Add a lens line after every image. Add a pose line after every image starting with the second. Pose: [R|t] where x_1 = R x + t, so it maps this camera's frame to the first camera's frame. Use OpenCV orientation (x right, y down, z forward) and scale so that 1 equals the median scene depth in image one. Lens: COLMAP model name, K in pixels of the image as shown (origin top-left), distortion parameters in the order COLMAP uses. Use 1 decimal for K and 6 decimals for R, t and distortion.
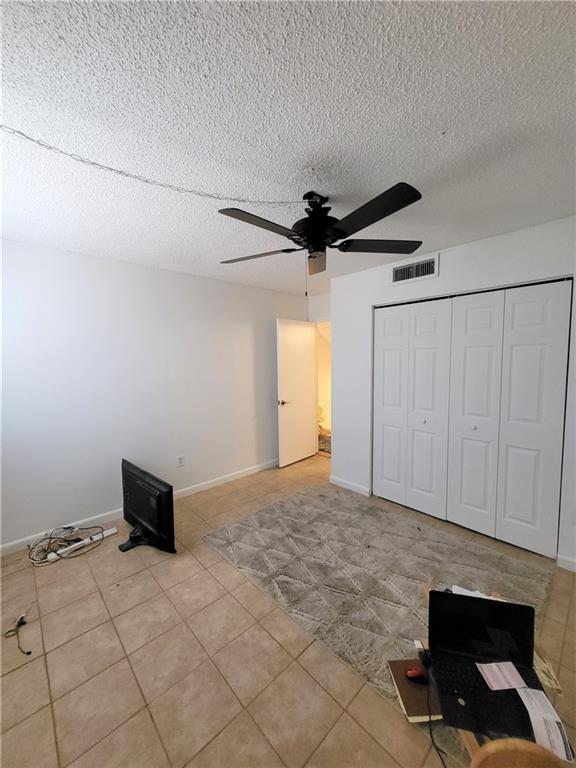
lens RADIAL K [[302.8, 0, 287.1], [0, 302.8, 380.0], [0, 0, 1]] dist [0.003265, 0.001189]
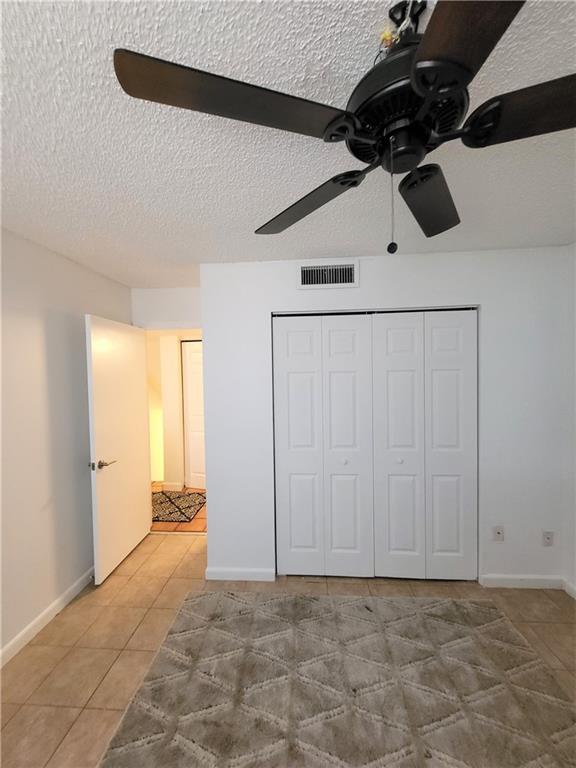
lens RADIAL K [[302.8, 0, 287.1], [0, 302.8, 380.5], [0, 0, 1]] dist [0.003265, 0.001189]
pose [[0.731990, -0.017159, 0.681100, -0.207735], [0.056442, 0.997774, -0.035522, -0.059864], [-0.678974, 0.064445, 0.731329, 0.503352]]
